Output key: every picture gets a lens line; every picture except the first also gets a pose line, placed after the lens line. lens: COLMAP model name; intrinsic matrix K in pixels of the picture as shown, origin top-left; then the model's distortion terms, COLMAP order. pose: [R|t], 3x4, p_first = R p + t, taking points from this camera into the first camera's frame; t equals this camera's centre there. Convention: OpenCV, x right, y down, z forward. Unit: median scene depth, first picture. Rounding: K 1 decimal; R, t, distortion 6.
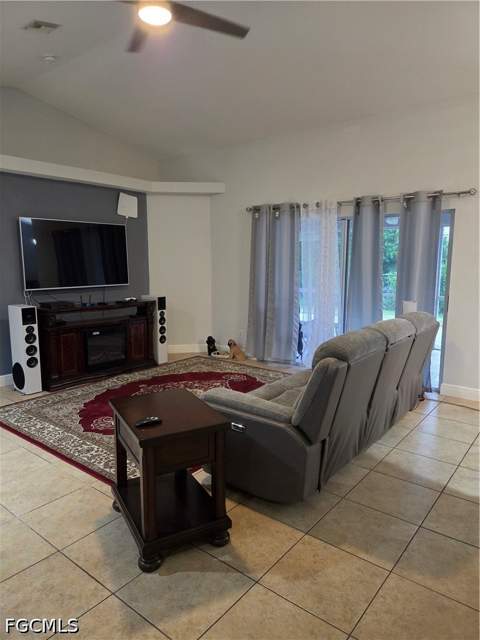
lens RADIAL K [[430.8, 0, 240.1], [0, 430.8, 320.9], [0, 0, 1]] dist [0.052946, -0.029791]
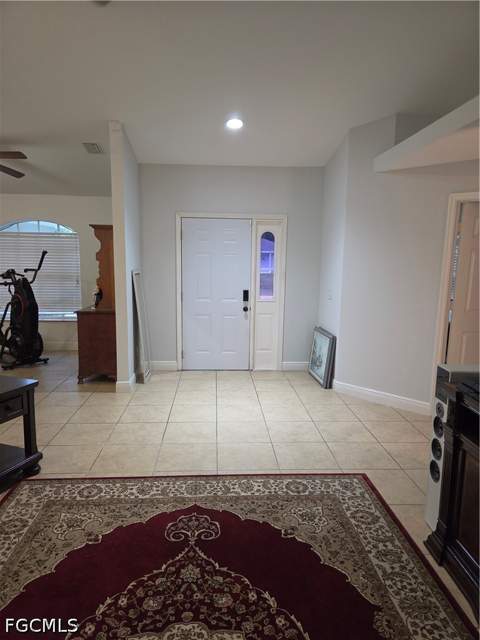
lens RADIAL K [[430.8, 0, 236.9], [0, 430.8, 317.8], [0, 0, 1]] dist [0.052946, -0.029791]
pose [[-0.751182, 0.080193, -0.655206, 0.035190], [-0.115045, 0.961497, 0.249577, -0.225101], [0.649993, 0.262856, -0.713033, 1.432003]]
